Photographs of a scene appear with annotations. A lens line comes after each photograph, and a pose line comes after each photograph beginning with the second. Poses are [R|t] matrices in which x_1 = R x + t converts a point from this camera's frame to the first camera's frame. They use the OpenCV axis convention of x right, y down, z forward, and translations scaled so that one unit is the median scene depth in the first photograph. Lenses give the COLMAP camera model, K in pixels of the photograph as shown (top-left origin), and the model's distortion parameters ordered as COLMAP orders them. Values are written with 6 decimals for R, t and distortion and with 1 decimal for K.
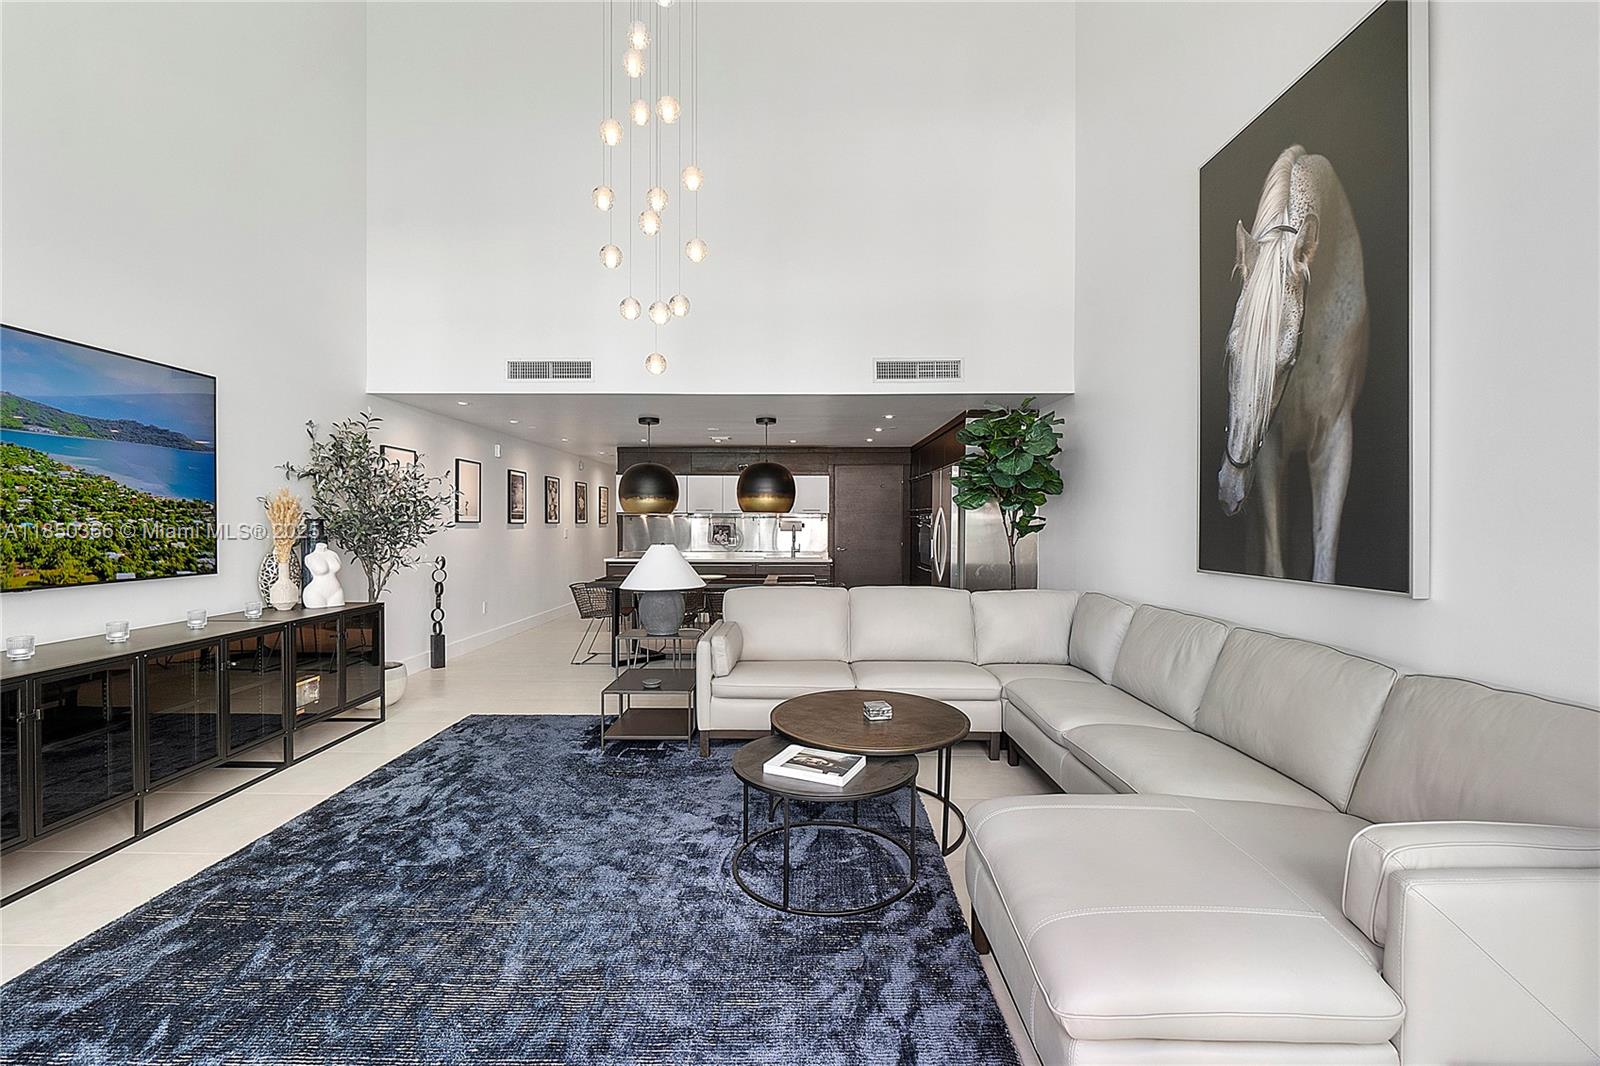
lens RADIAL K [[695.3, 0, 796.7], [0, 695.3, 528.1], [0, 0, 1]] dist [-0.001110, 0.001413]
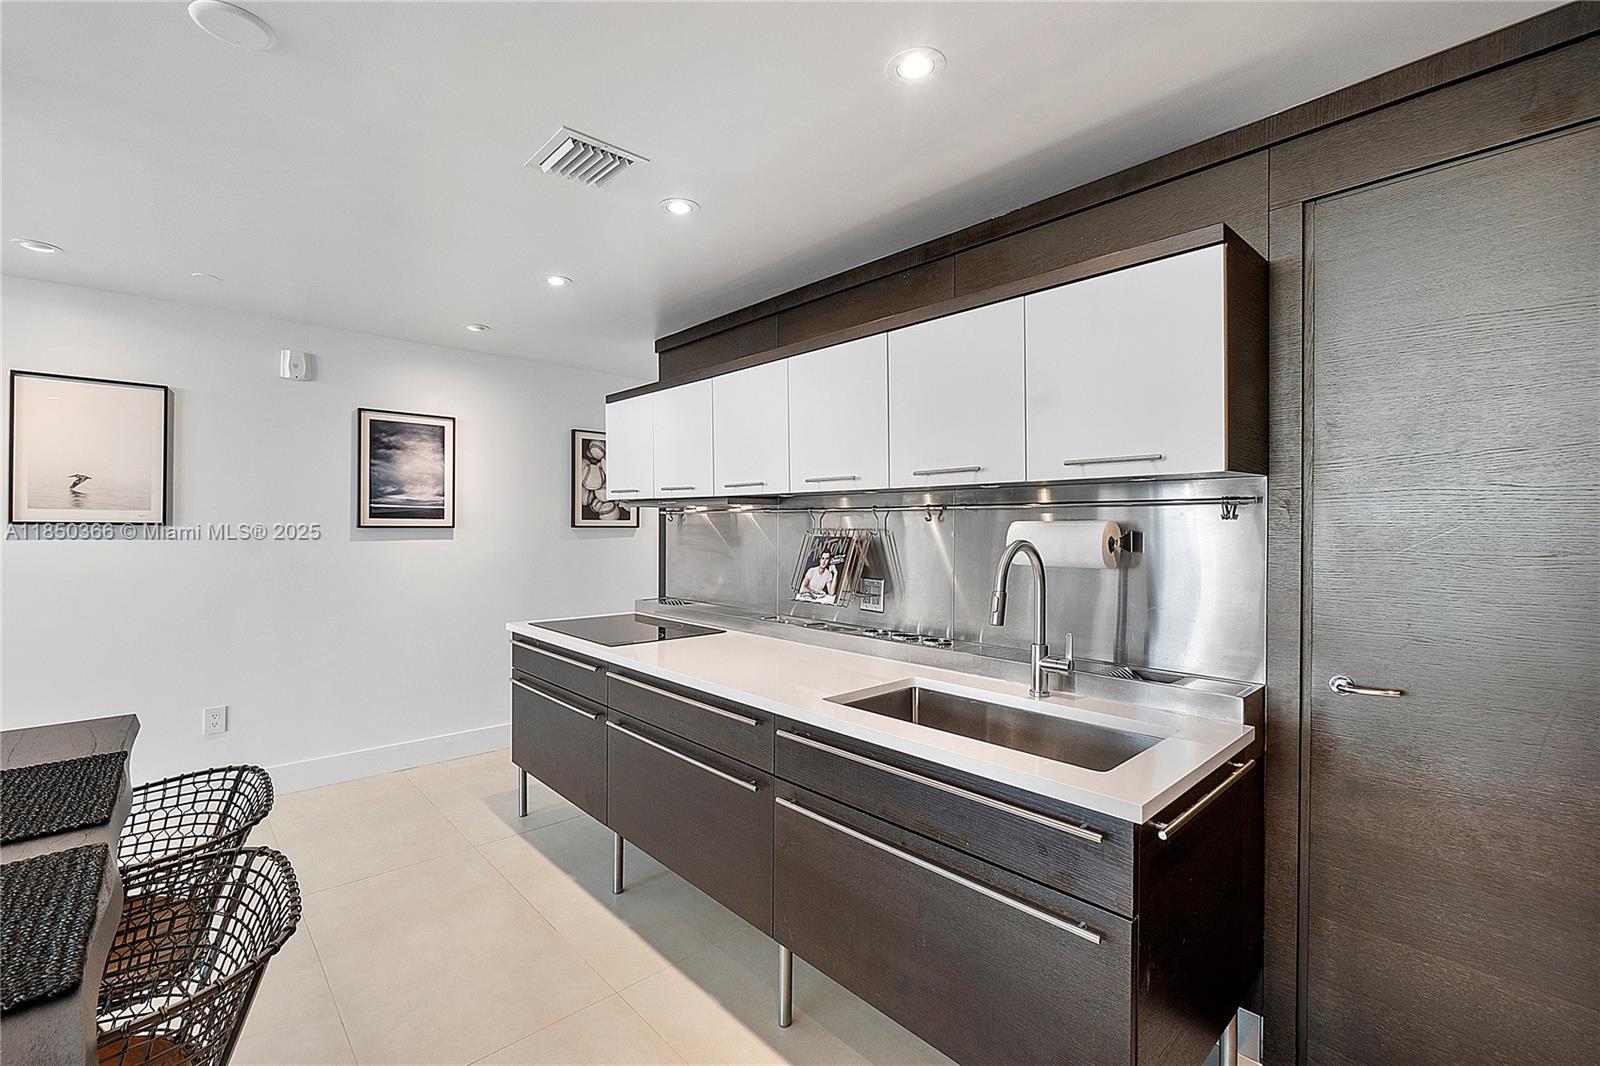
lens RADIAL K [[695.3, 0, 803.5], [0, 695.3, 528.0], [0, 0, 1]] dist [-0.001110, 0.001413]
pose [[0.689953, 0.002578, -0.723850, 0.220072], [-0.006952, 0.999971, -0.003065, -0.015651], [0.723821, 0.007146, 0.689951, 1.871114]]
